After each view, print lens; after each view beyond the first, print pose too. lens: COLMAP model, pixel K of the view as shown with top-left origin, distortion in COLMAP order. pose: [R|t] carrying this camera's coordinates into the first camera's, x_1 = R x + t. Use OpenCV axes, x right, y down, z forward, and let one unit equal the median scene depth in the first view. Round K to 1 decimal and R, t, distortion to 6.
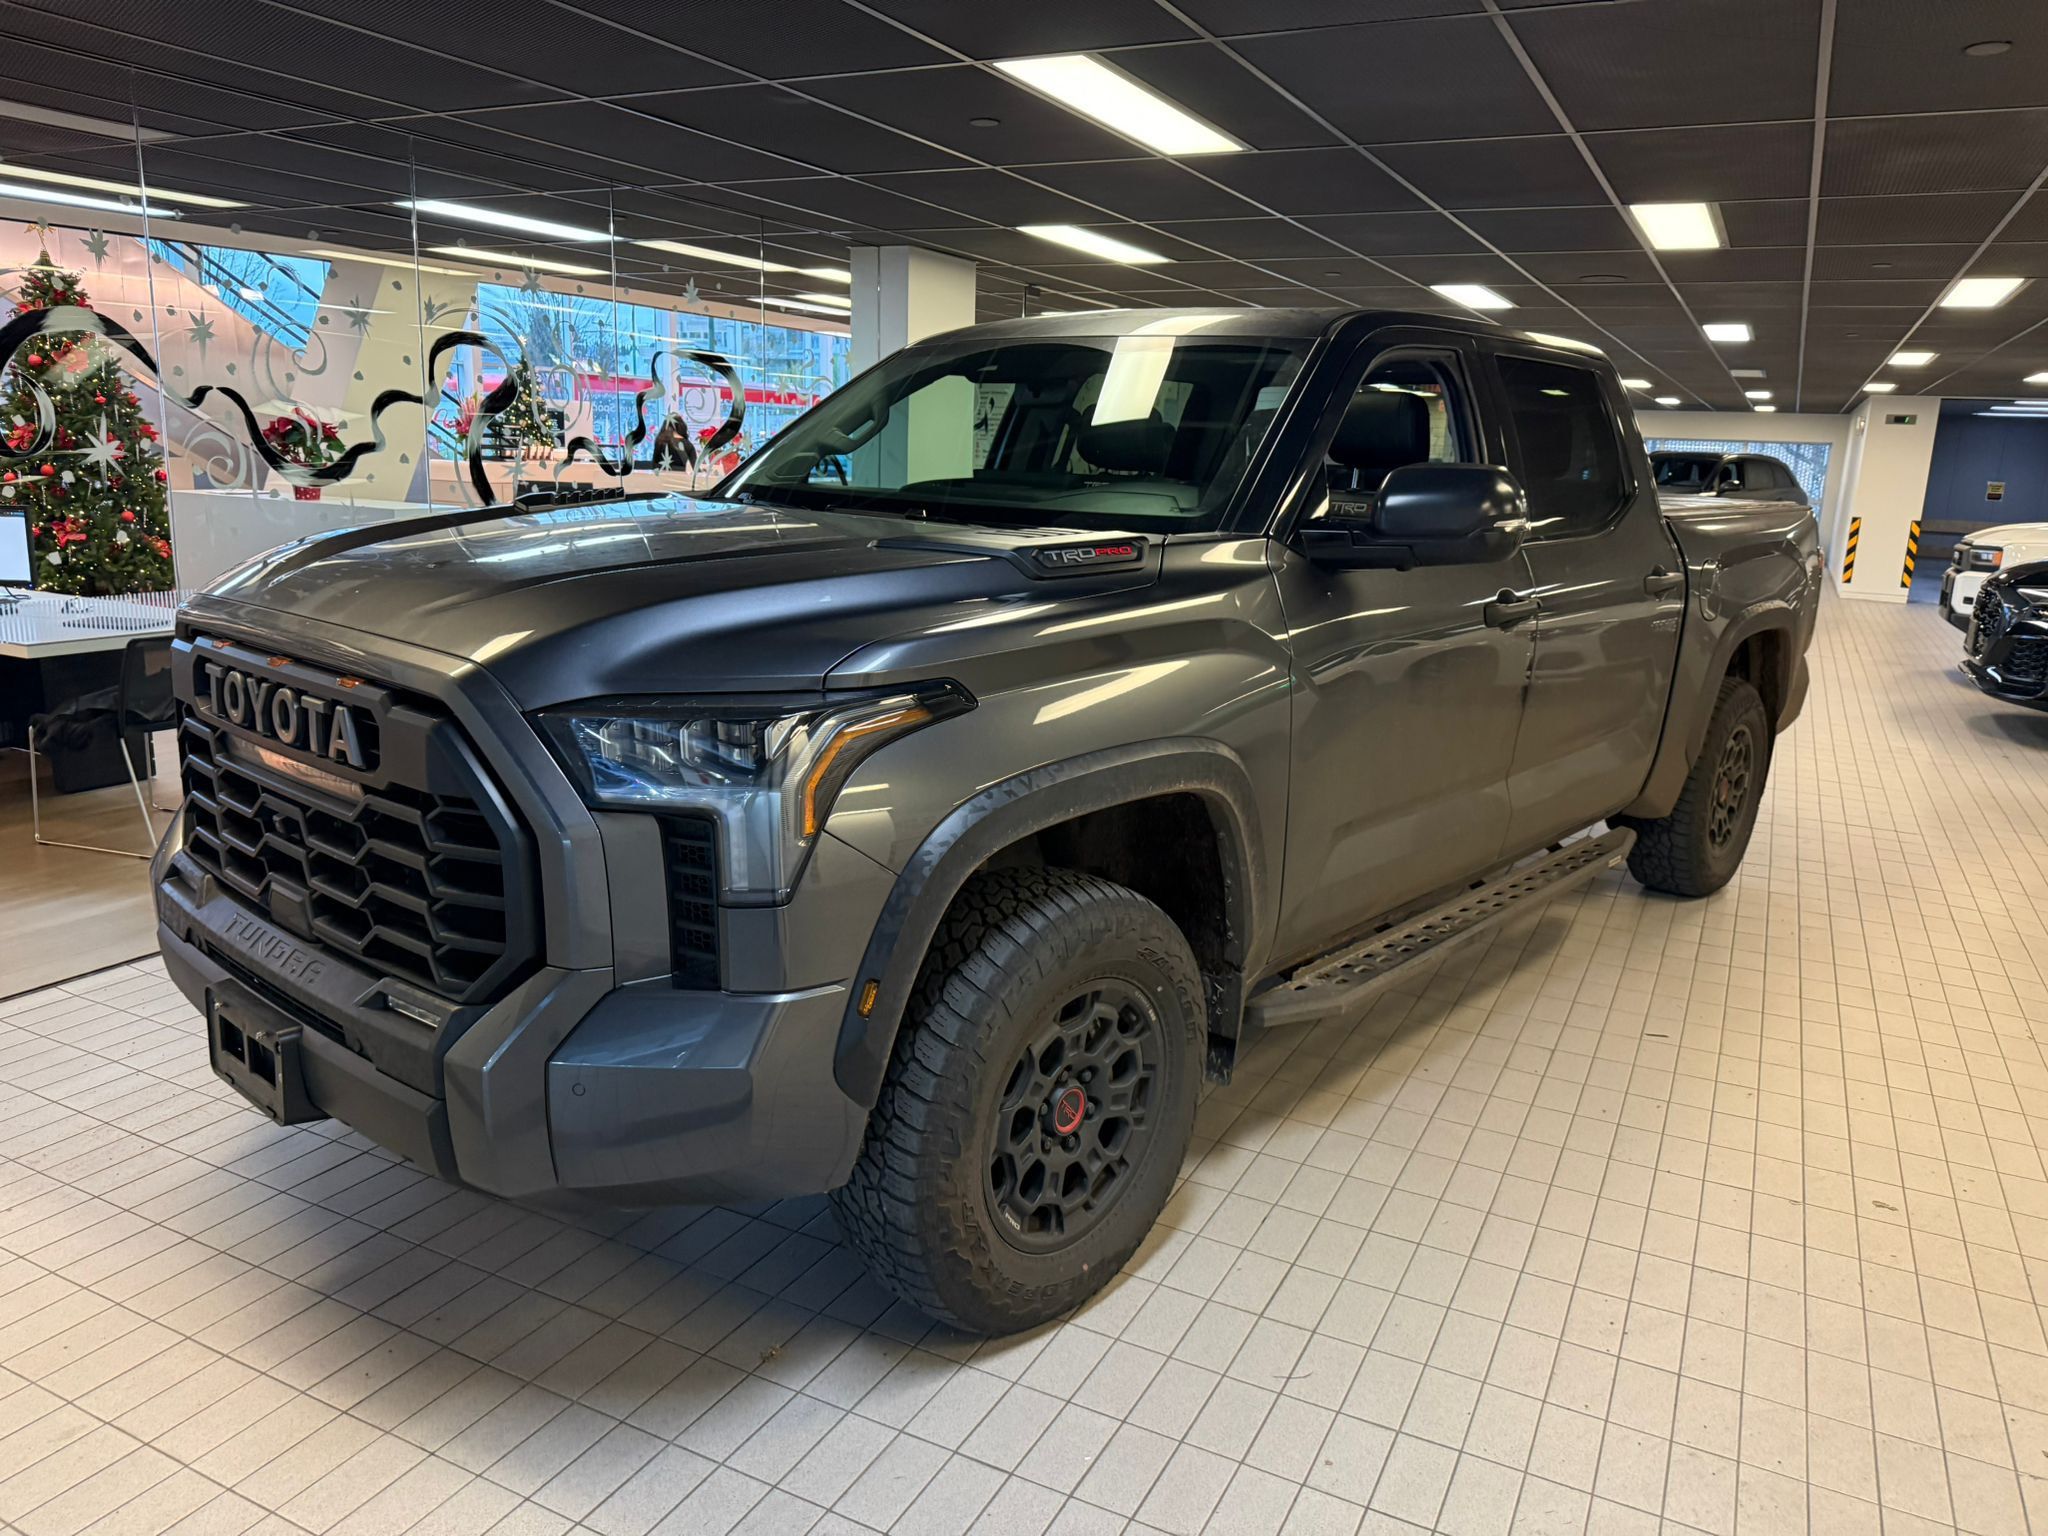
lens RADIAL K [[1453.7, 0, 1028.1], [0, 1453.7, 760.4], [0, 0, 1]] dist [0.008477, -0.022127]
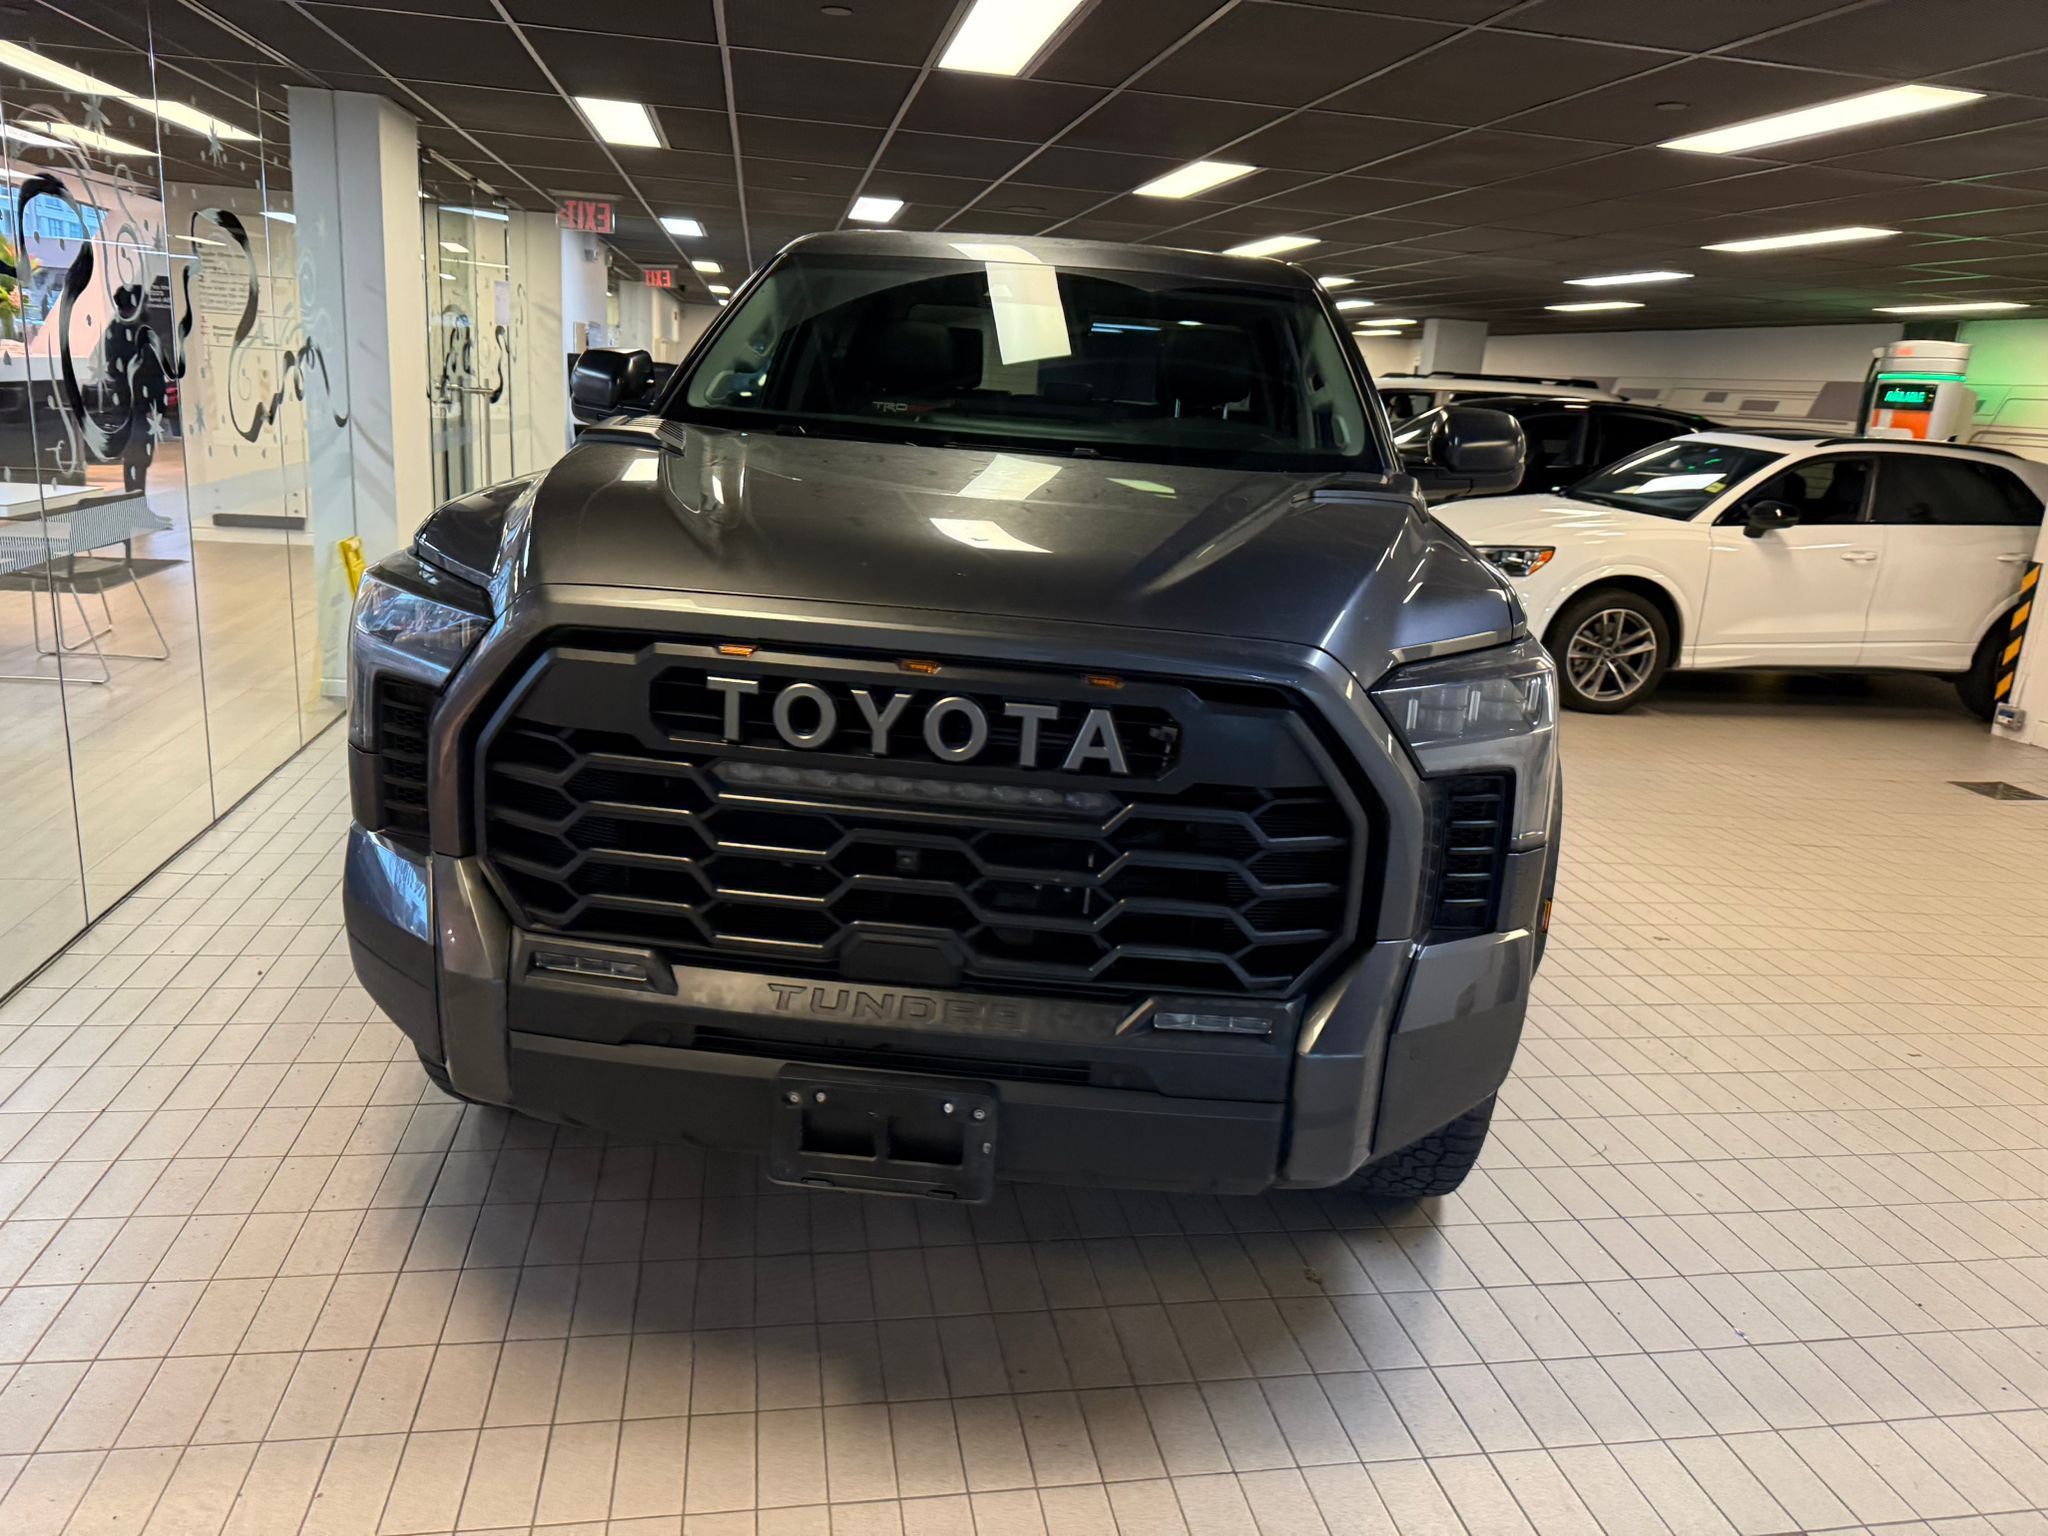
lens RADIAL K [[1457.3, 0, 1034.5], [0, 1457.3, 751.6], [0, 0, 1]] dist [0.014349, -0.028434]
pose [[0.793314, -0.130054, 0.594759, -0.844563], [0.088555, 0.991177, 0.098618, -0.083694], [-0.602337, -0.025566, 0.797832, 0.265820]]
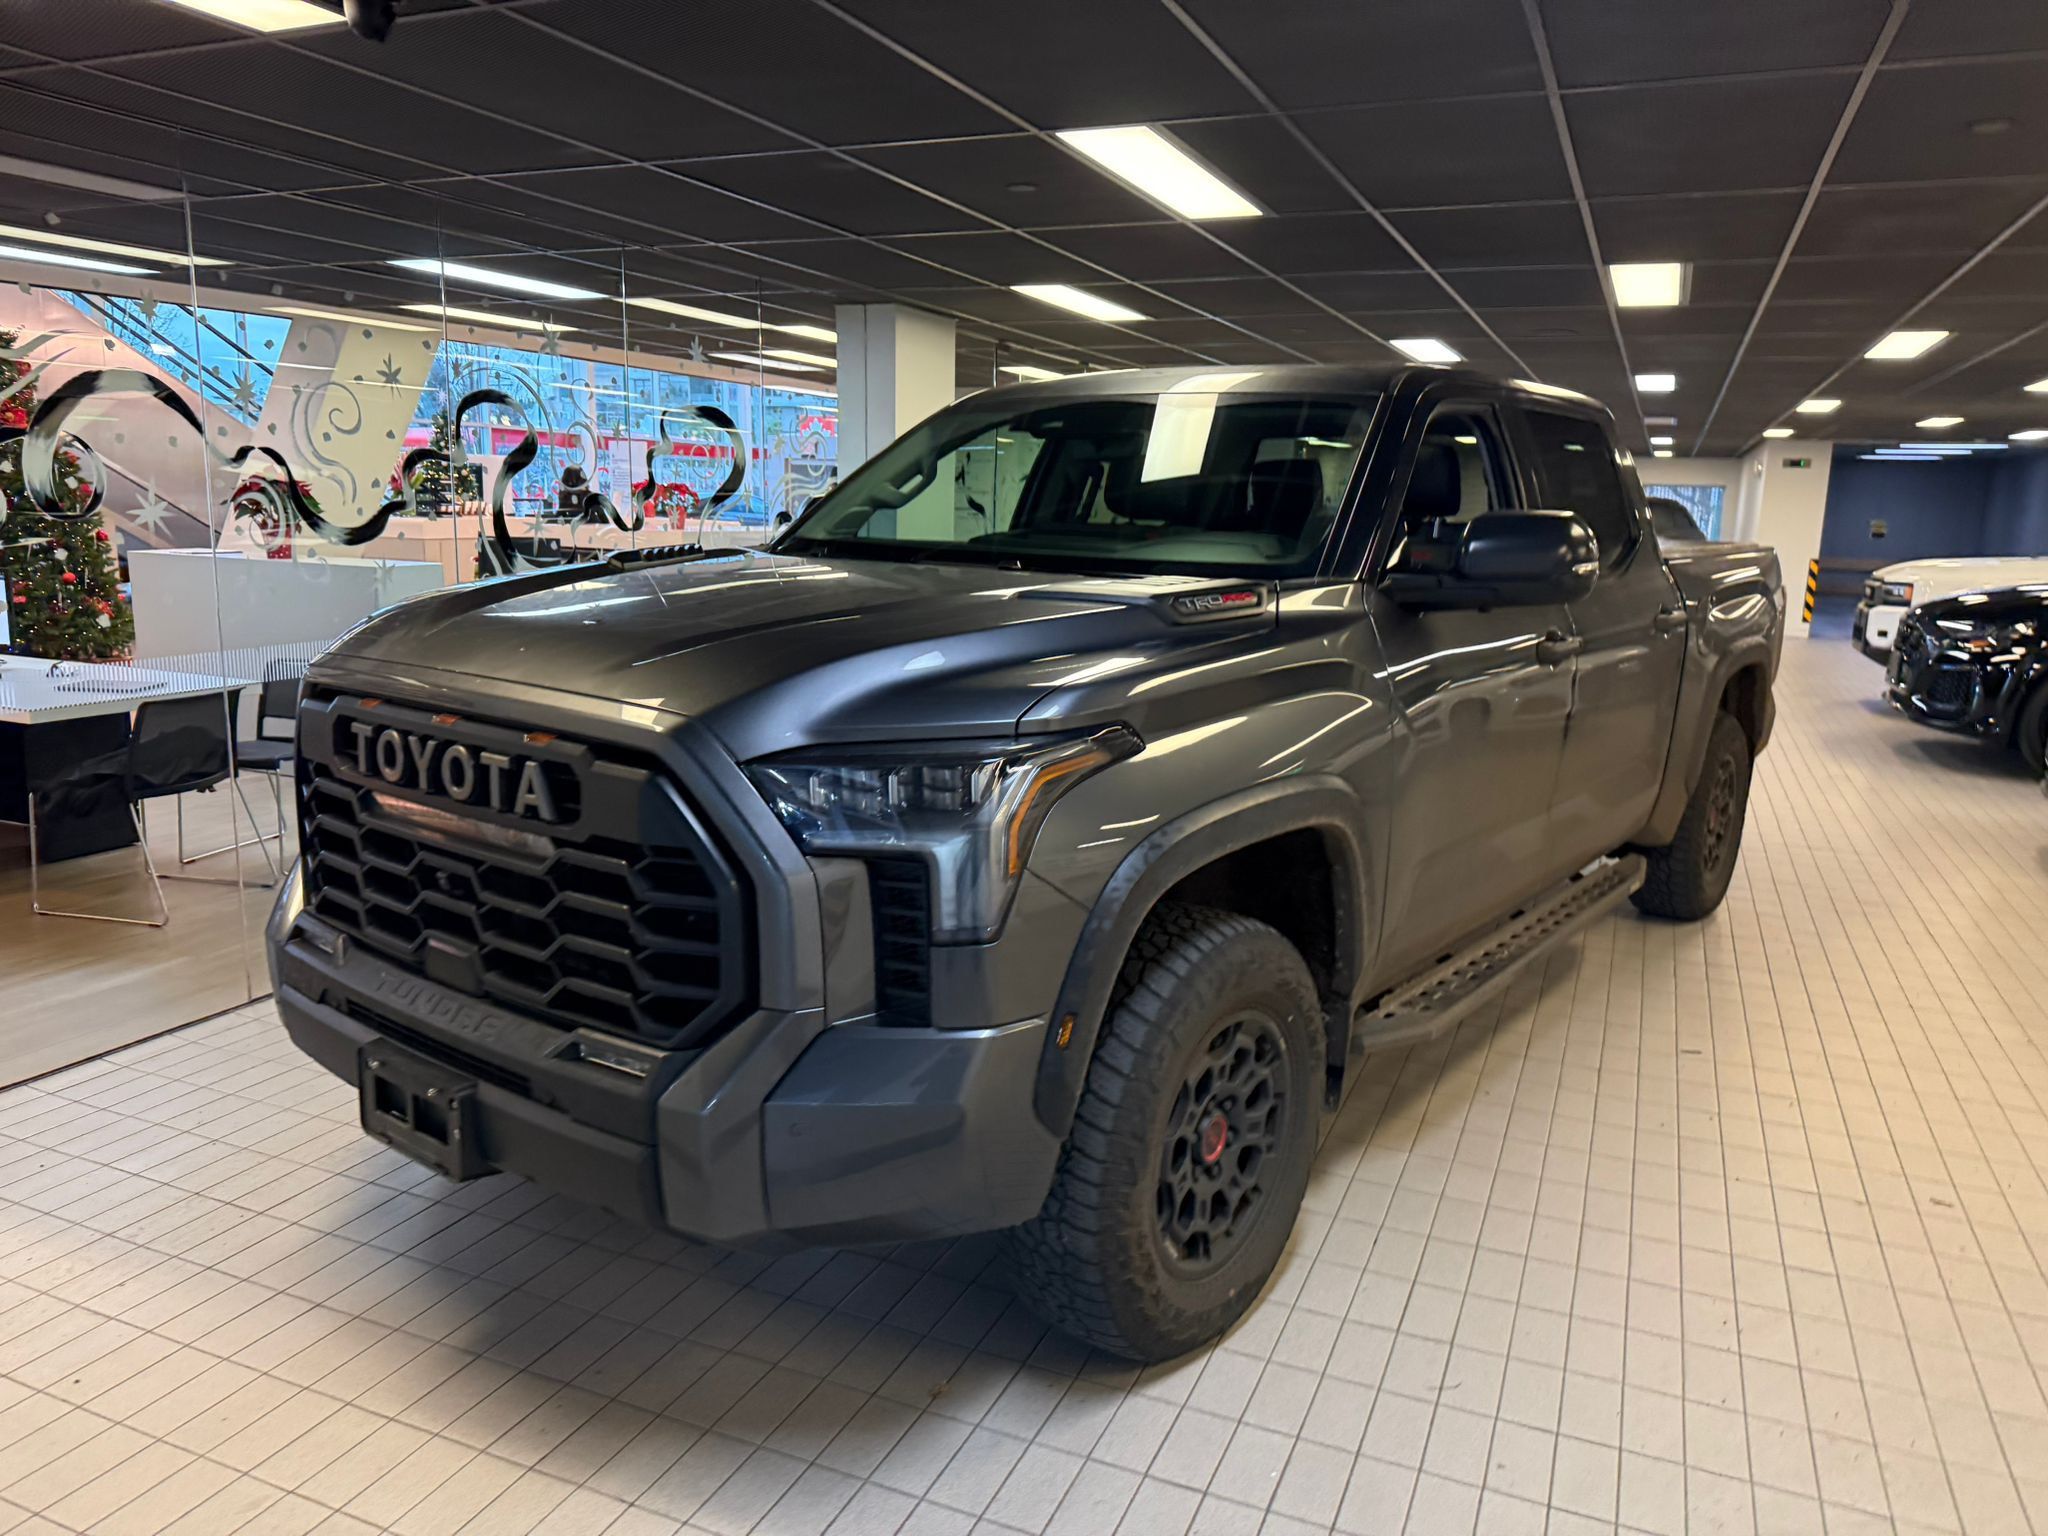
lens RADIAL K [[1453.7, 0, 1028.1], [0, 1453.7, 760.4], [0, 0, 1]] dist [0.008477, -0.022127]
pose [[0.997675, -0.021488, 0.064677, -0.157439], [0.023595, 0.999209, -0.031995, 0.002393], [-0.063939, 0.033447, 0.997393, -0.028317]]
